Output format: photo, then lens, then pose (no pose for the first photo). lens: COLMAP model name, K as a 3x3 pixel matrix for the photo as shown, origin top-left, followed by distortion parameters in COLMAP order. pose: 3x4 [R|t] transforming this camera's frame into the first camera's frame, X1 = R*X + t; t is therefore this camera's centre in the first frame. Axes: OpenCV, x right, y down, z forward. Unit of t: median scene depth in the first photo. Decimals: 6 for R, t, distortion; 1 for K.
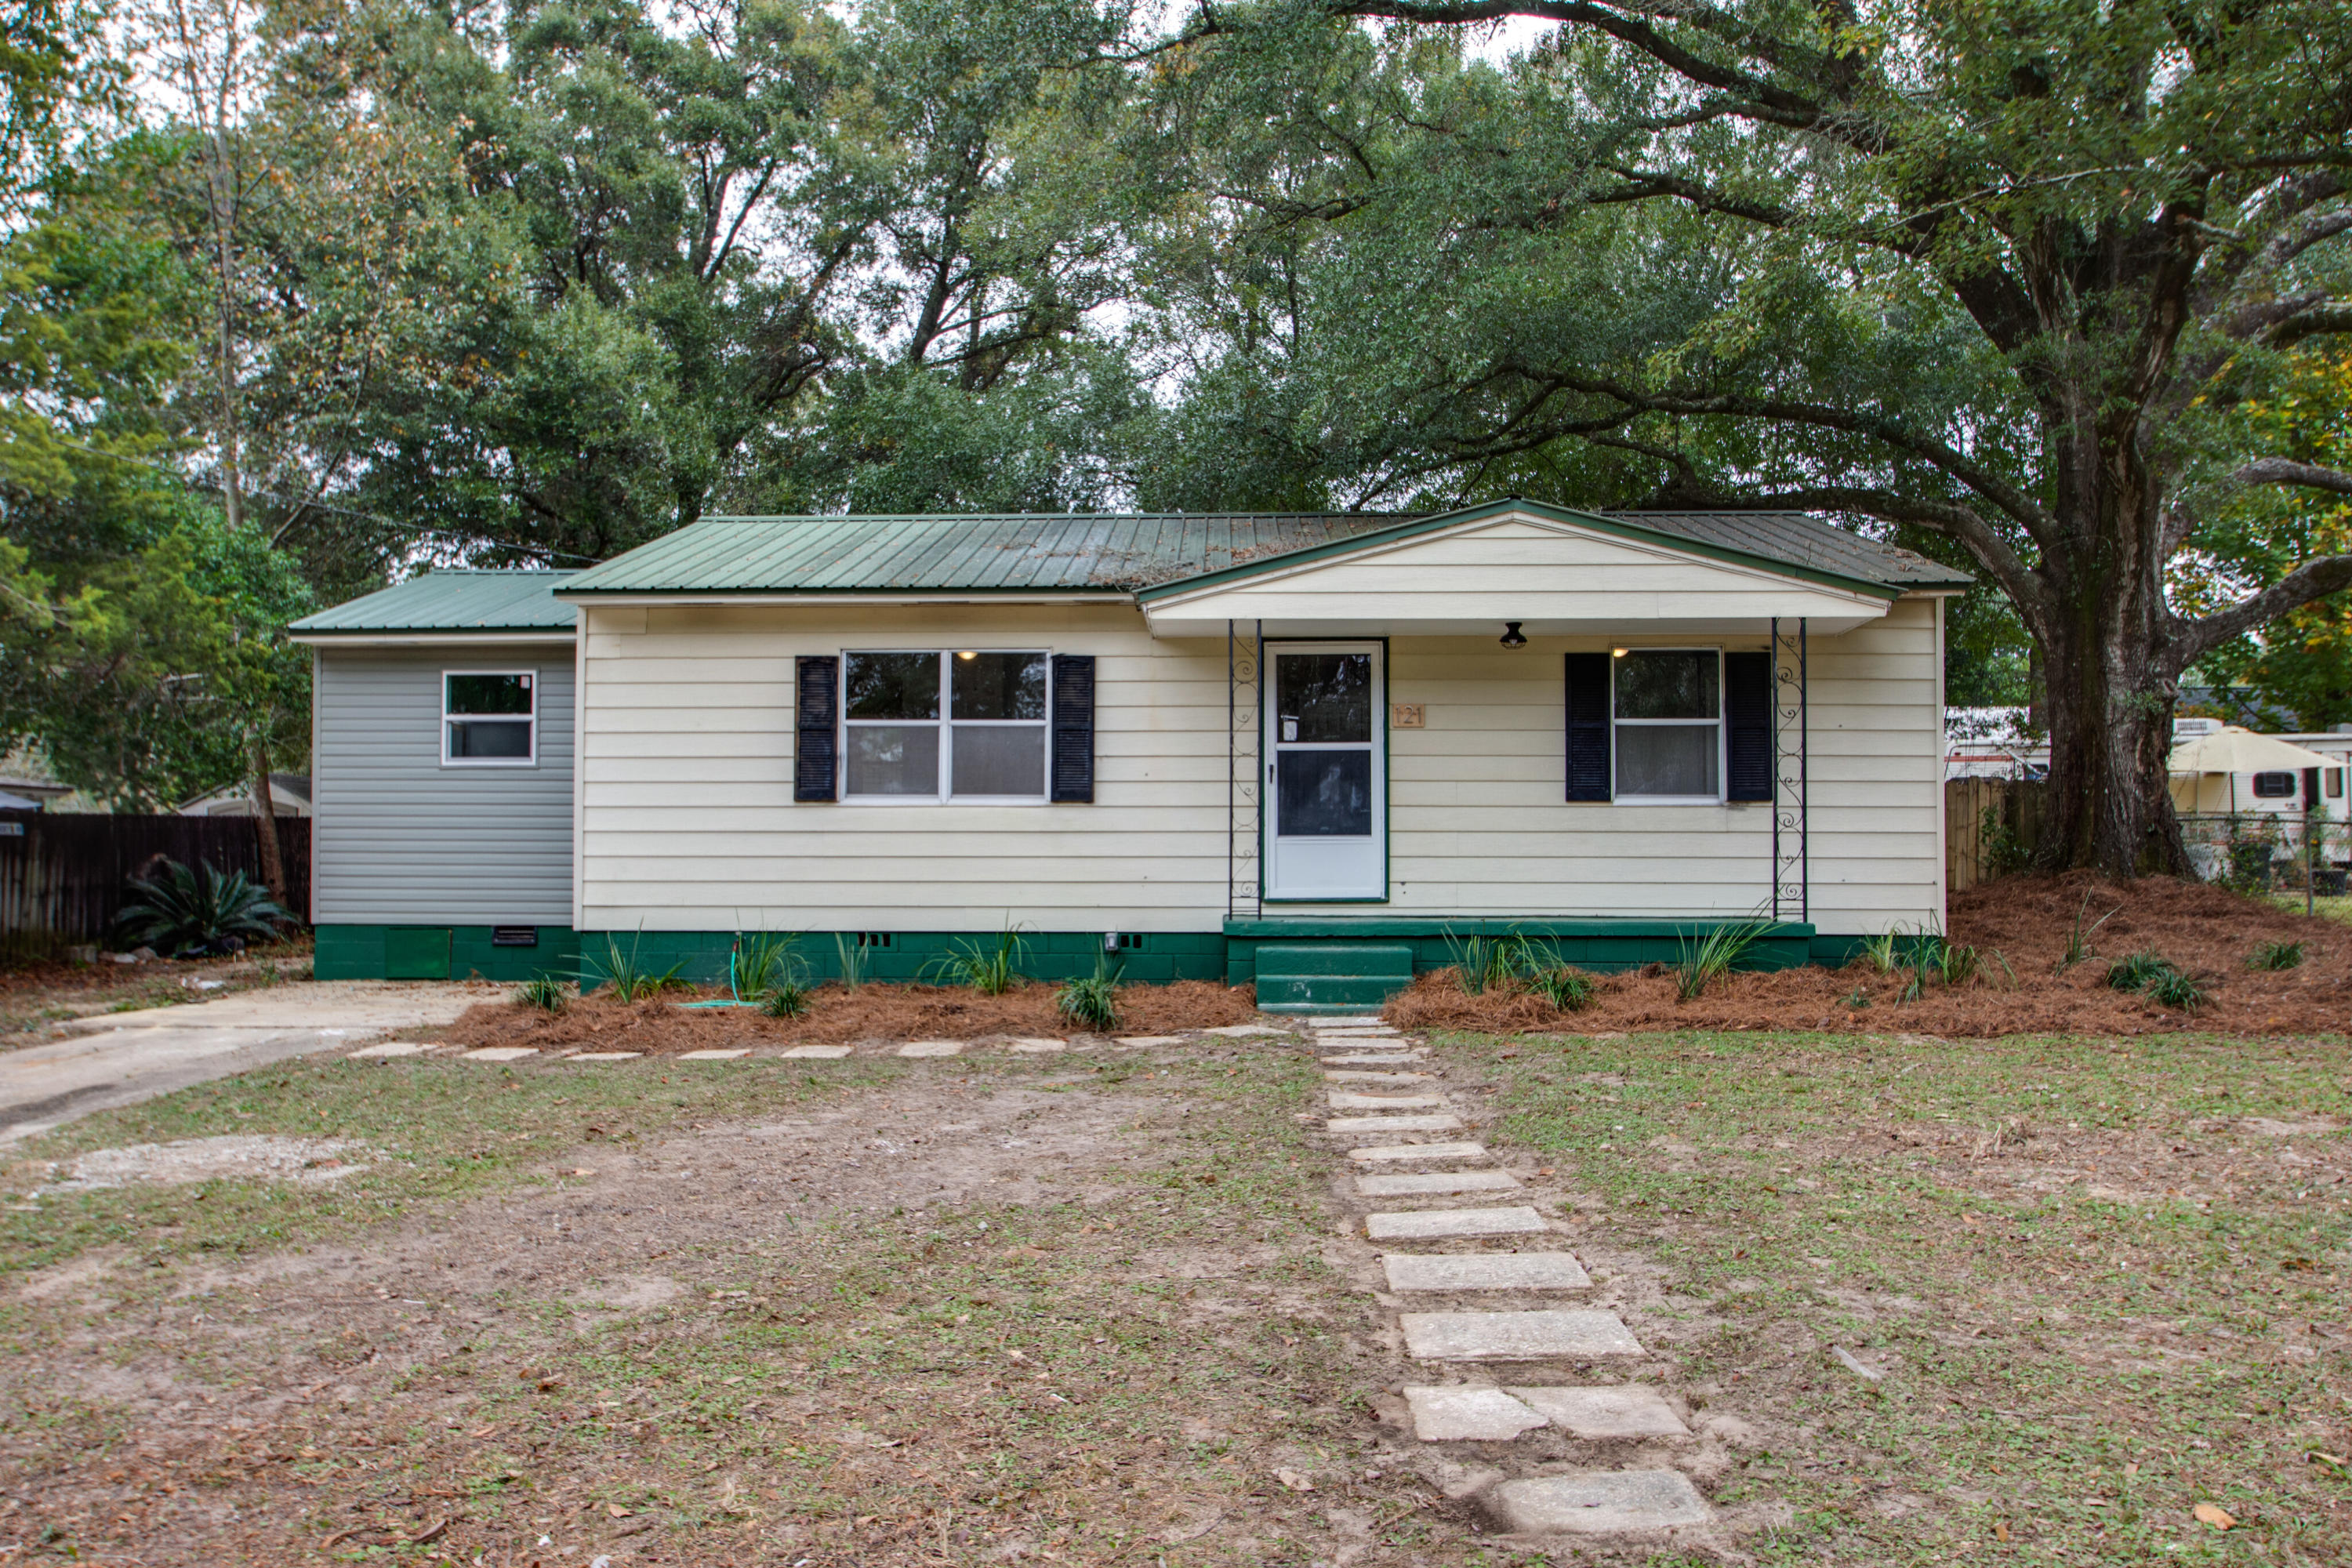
lens RADIAL K [[1776.1, 0, 1147.8], [0, 1776.1, 820.9], [0, 0, 1]] dist [-0.003987, 0.008335]
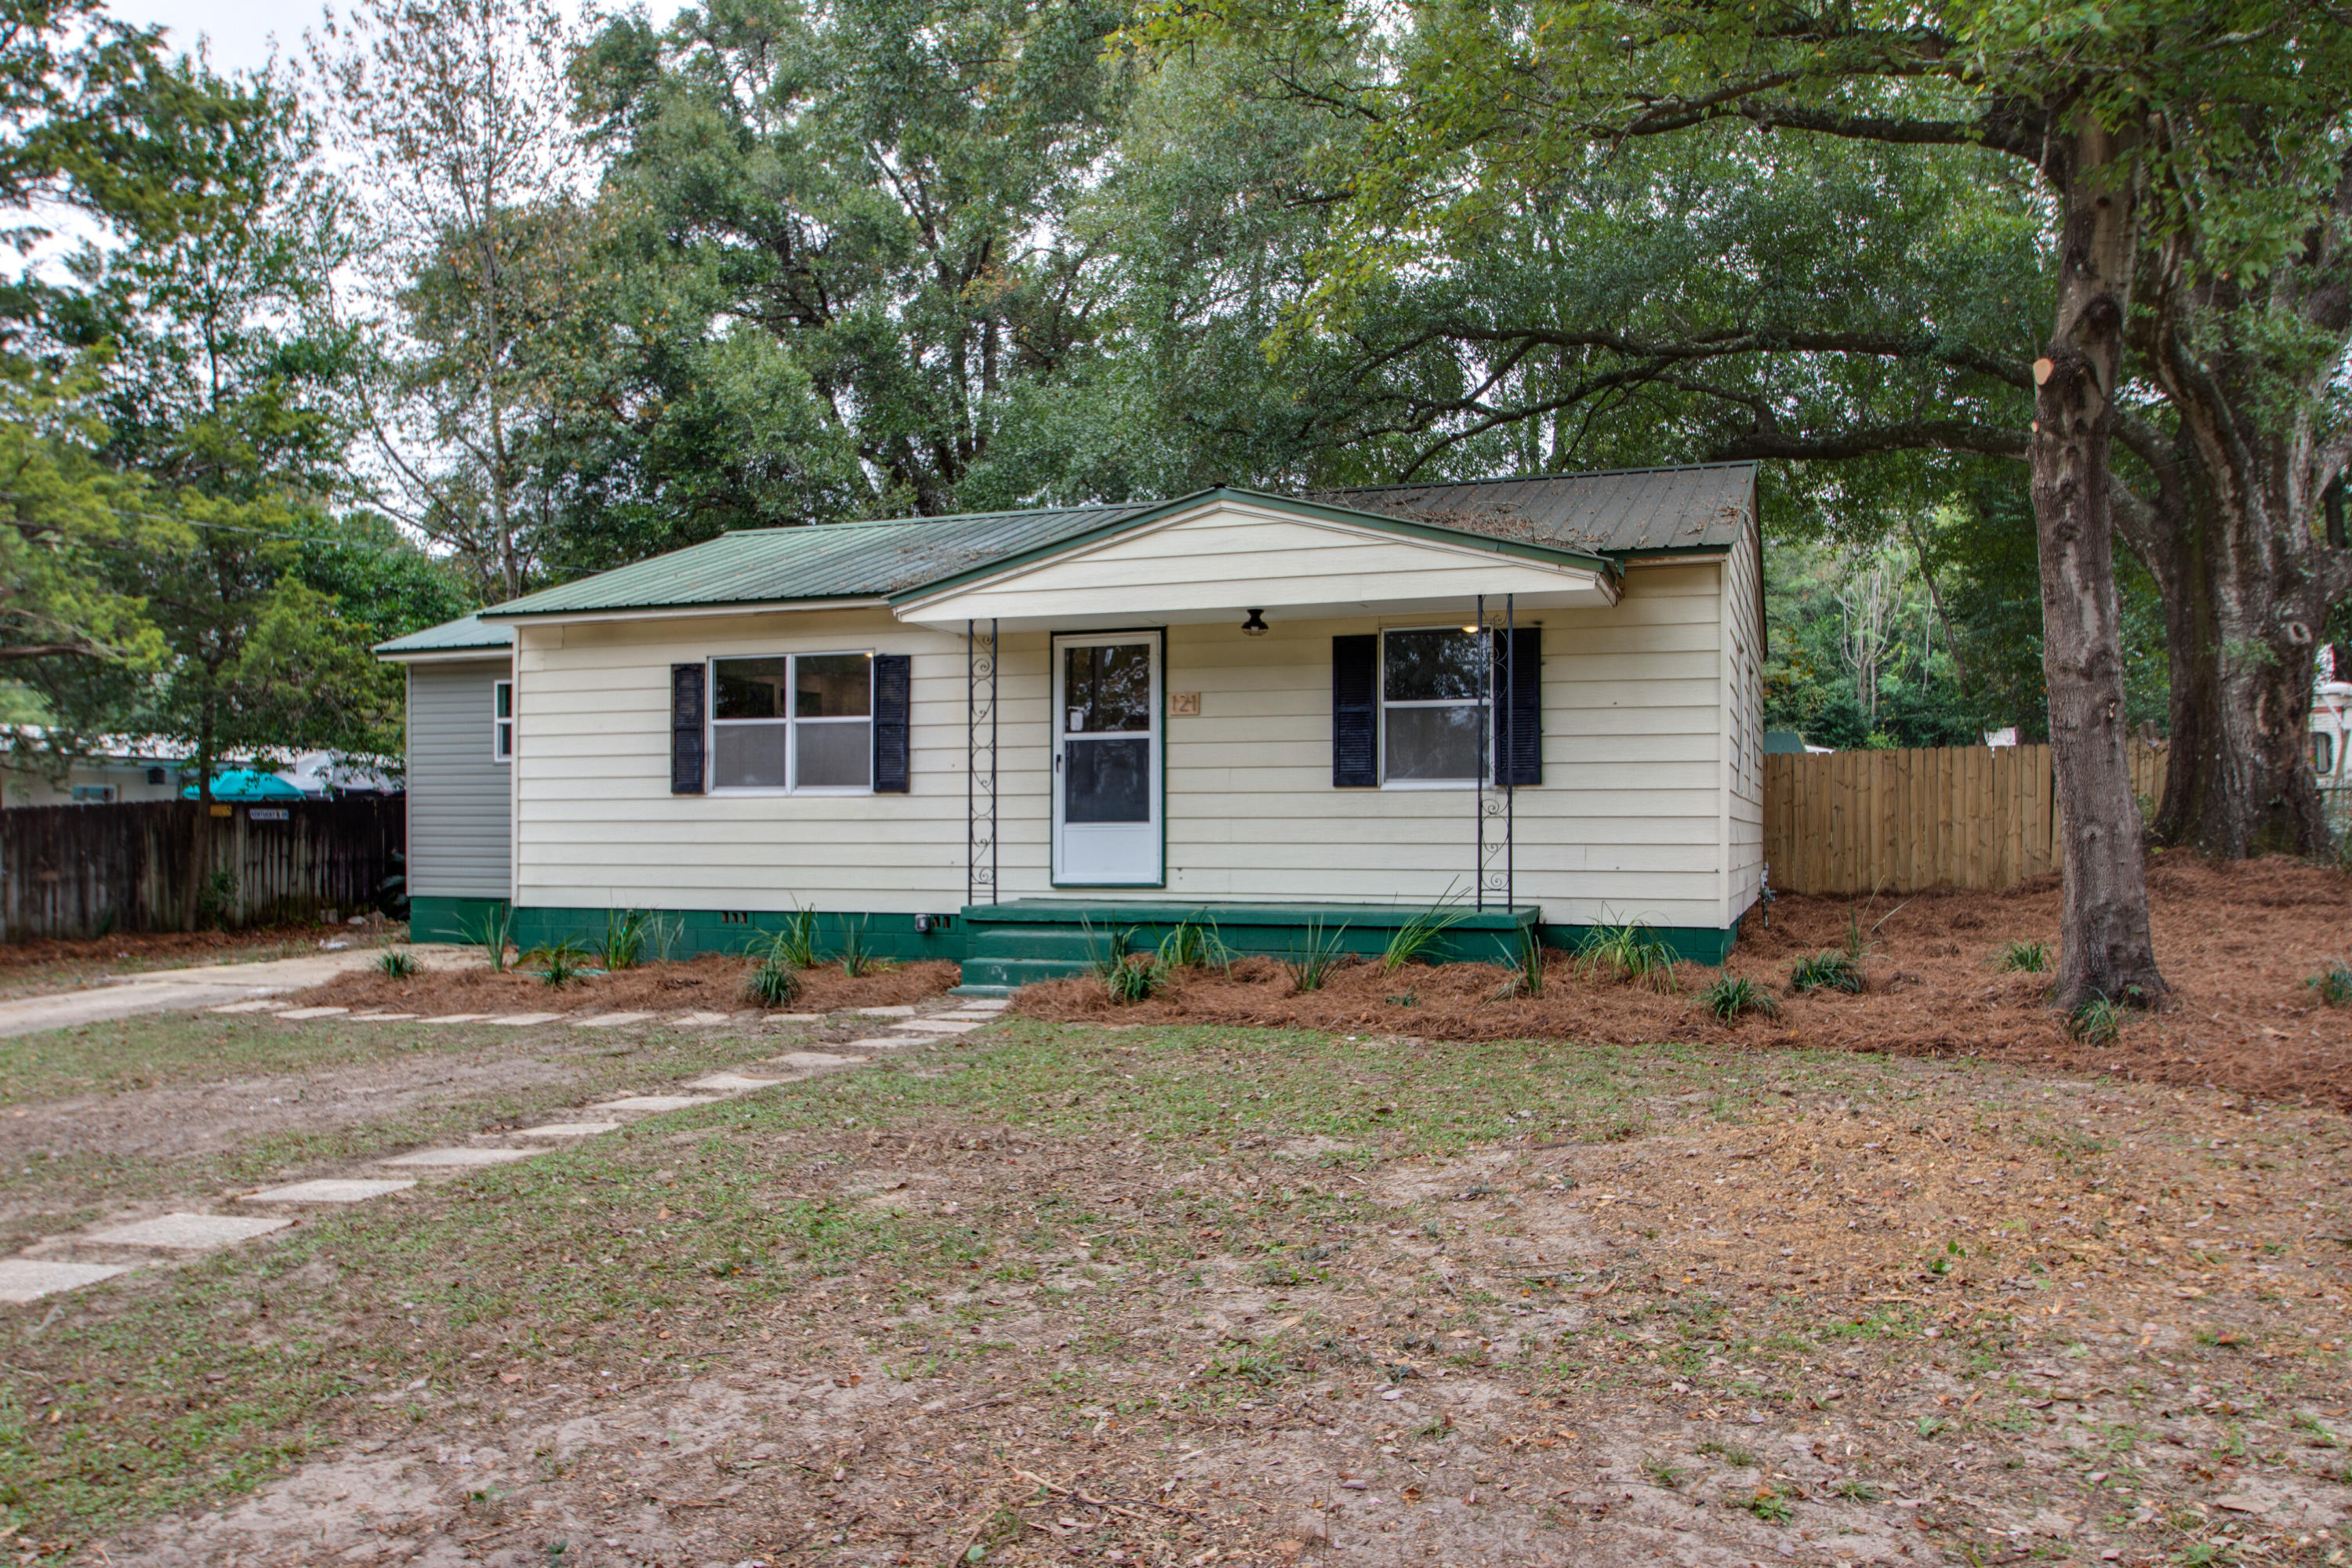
lens RADIAL K [[1776.1, 0, 1147.8], [0, 1776.1, 820.9], [0, 0, 1]] dist [-0.003987, 0.008335]
pose [[0.947871, -0.004424, -0.318623, 0.449193], [0.011918, 0.999696, 0.021576, -0.014580], [0.318431, -0.024248, 0.947636, 0.031410]]
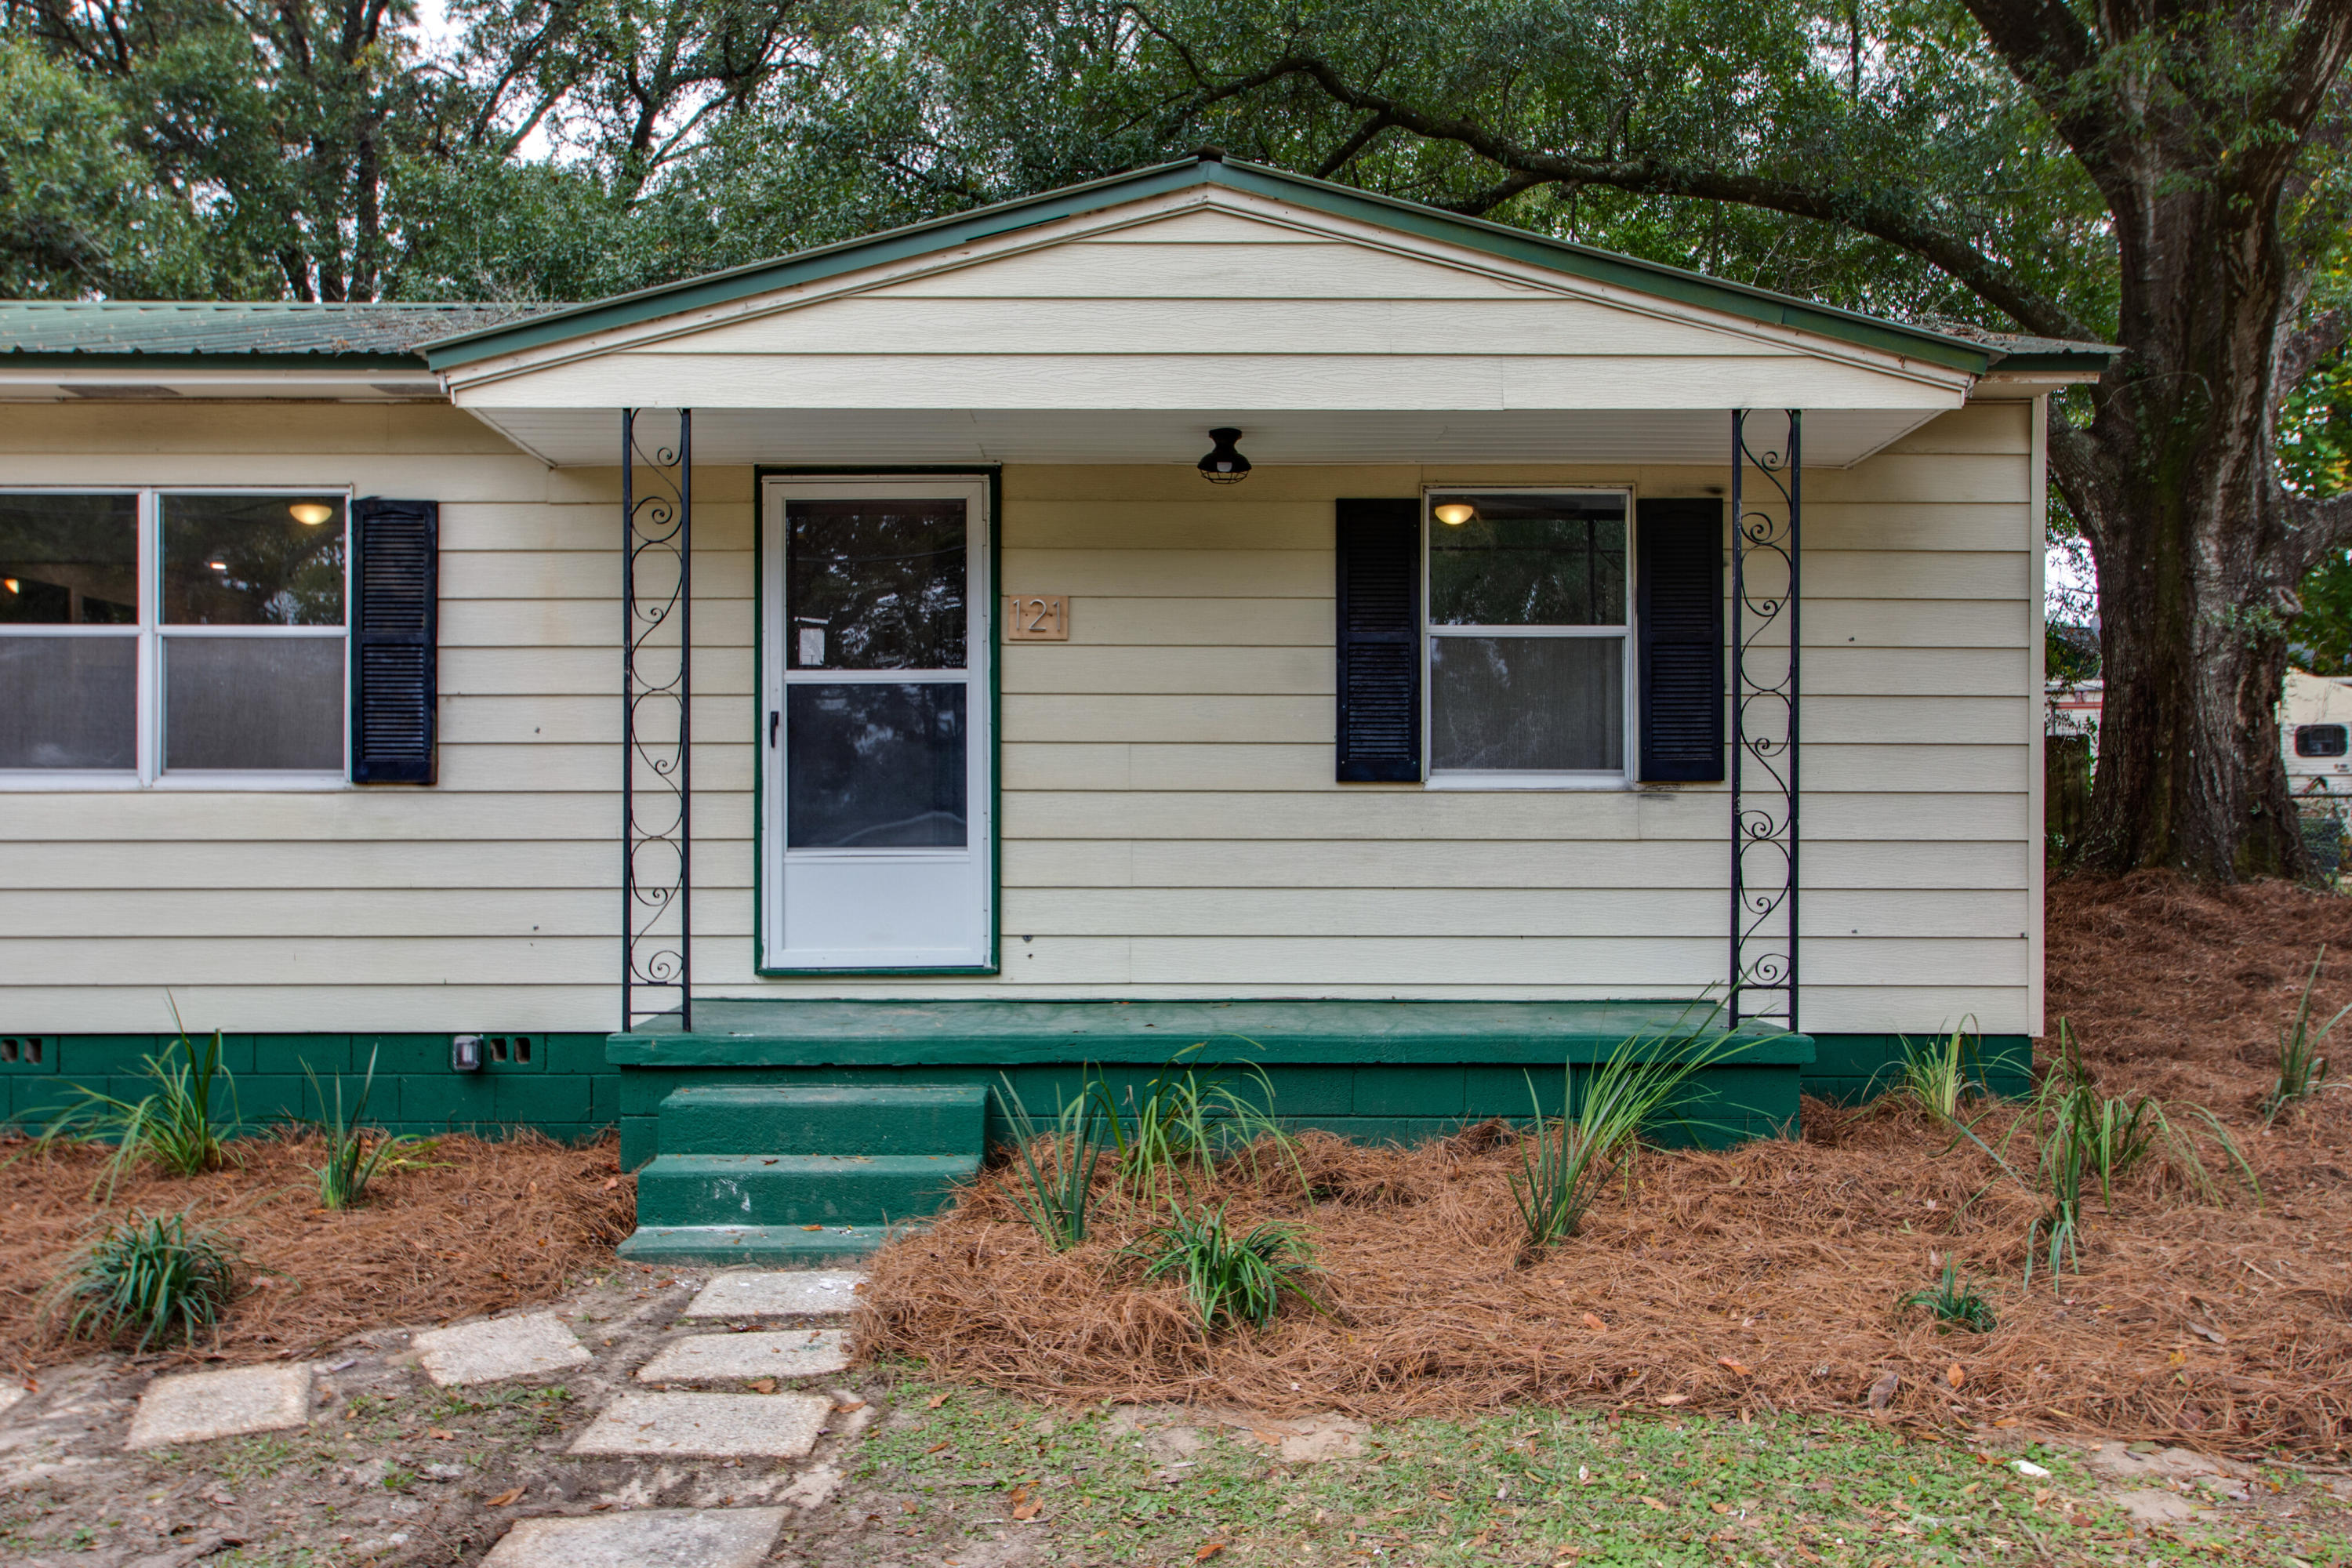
lens RADIAL K [[1776.1, 0, 1147.8], [0, 1776.1, 820.9], [0, 0, 1]] dist [-0.003987, 0.008335]
pose [[0.998979, -0.001791, 0.045146, 0.155078], [0.000552, 0.999623, 0.027439, -0.013845], [-0.045178, -0.027386, 0.998604, 0.474618]]
